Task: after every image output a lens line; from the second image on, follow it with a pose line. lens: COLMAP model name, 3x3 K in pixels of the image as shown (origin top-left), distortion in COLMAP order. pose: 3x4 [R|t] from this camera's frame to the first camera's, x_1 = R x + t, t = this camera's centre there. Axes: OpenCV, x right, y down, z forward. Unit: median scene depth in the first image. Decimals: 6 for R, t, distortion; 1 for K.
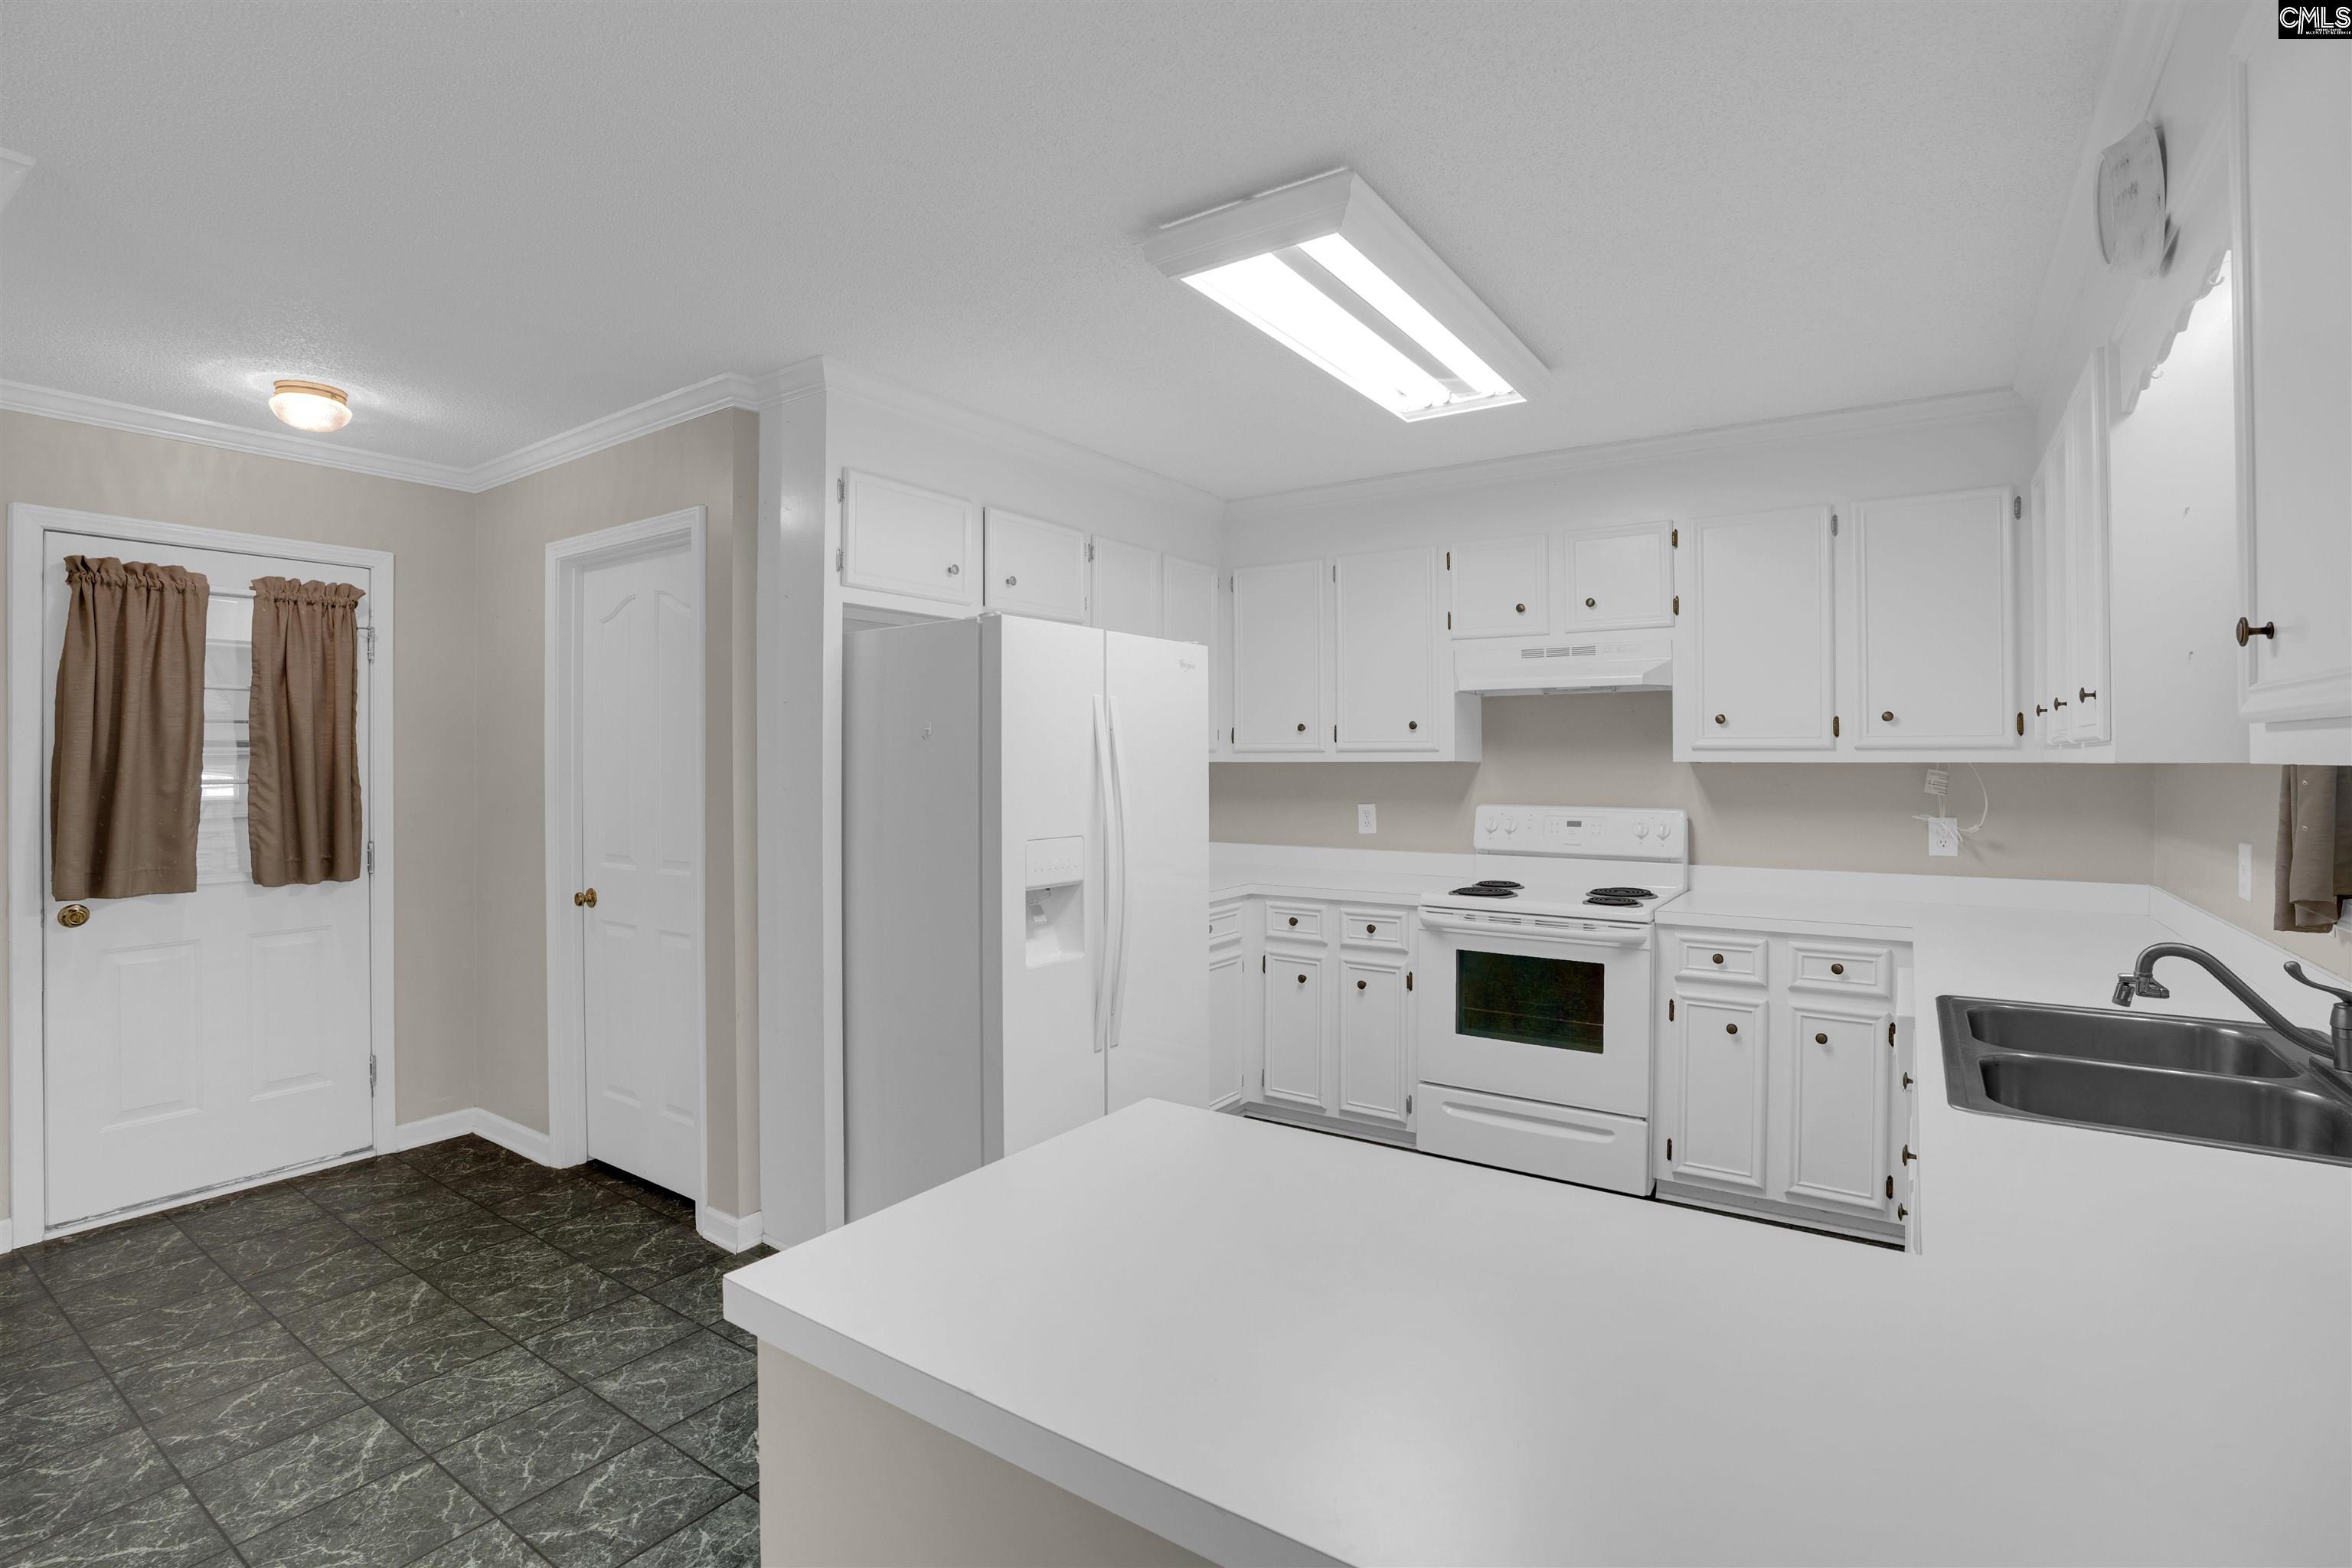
lens RADIAL K [[1103.2, 0, 1183.9], [0, 1103.2, 767.3], [0, 0, 1]] dist [-0.021412, 0.001684]
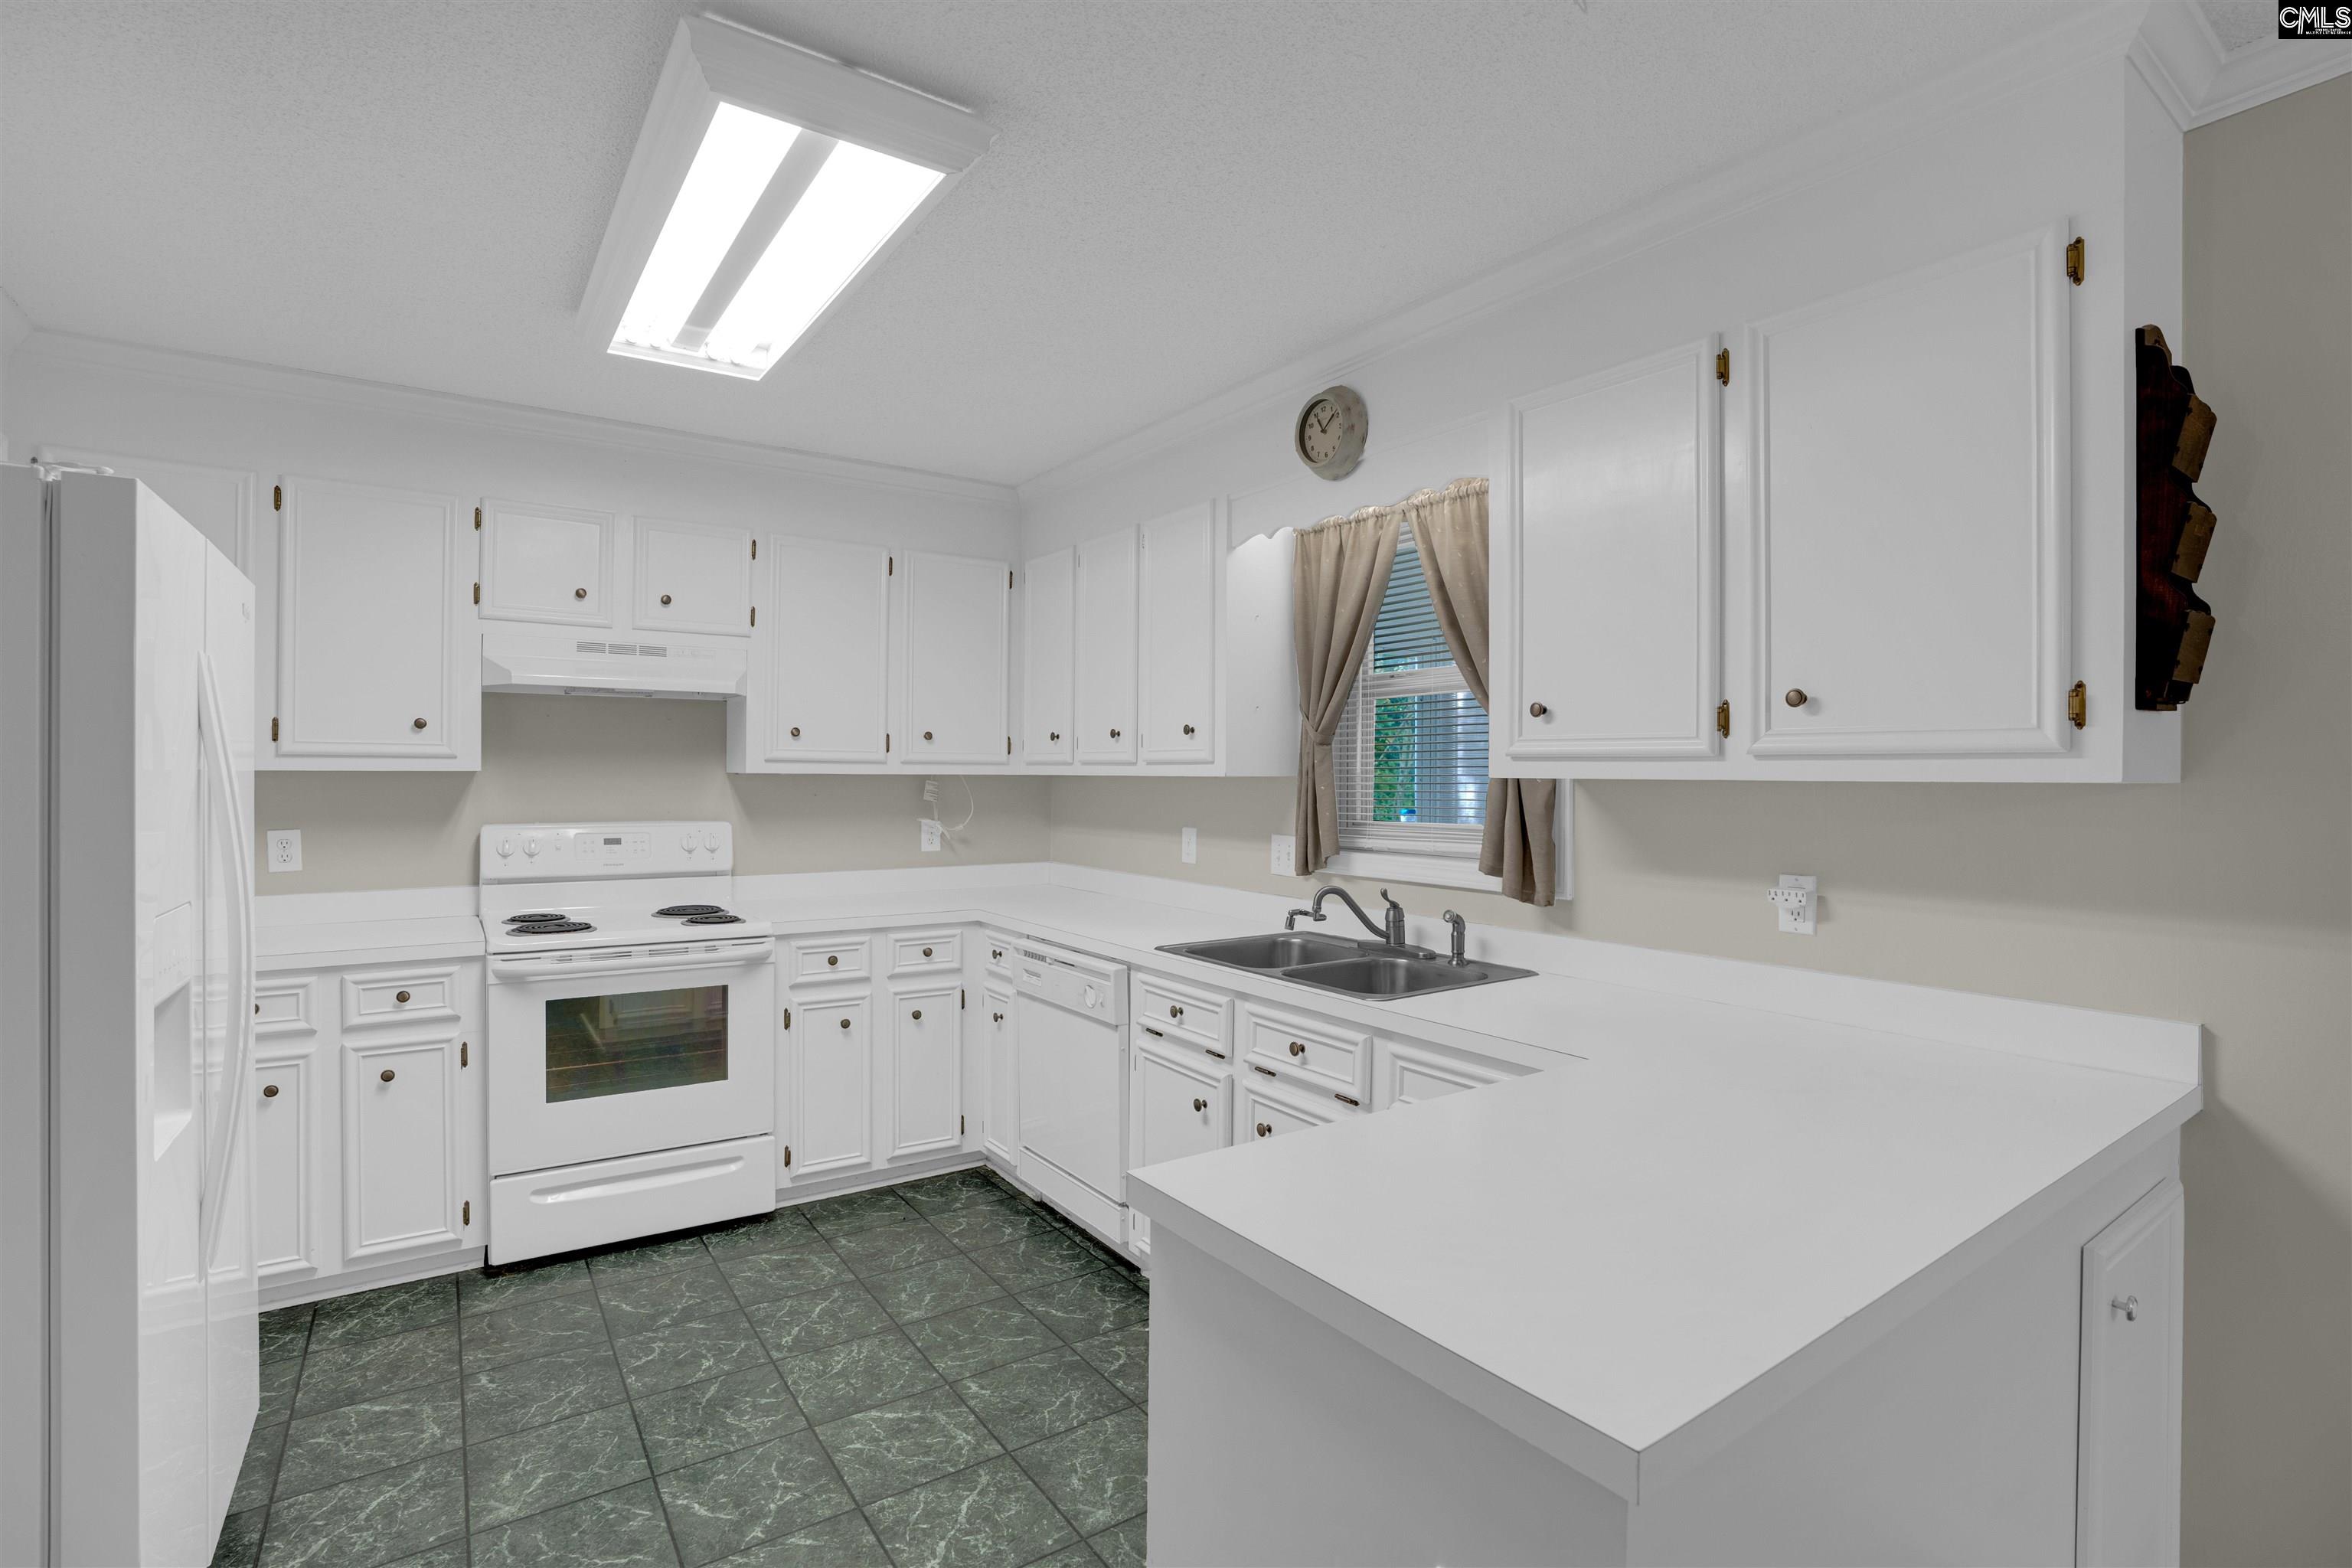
lens RADIAL K [[1103.2, 0, 1171.2], [0, 1103.2, 790.6], [0, 0, 1]] dist [-0.021412, 0.001684]
pose [[0.396840, -0.008699, 0.917847, -0.318692], [-0.000998, 0.999950, 0.009908, 0.000551], [-0.917887, -0.004848, 0.396812, 0.254243]]
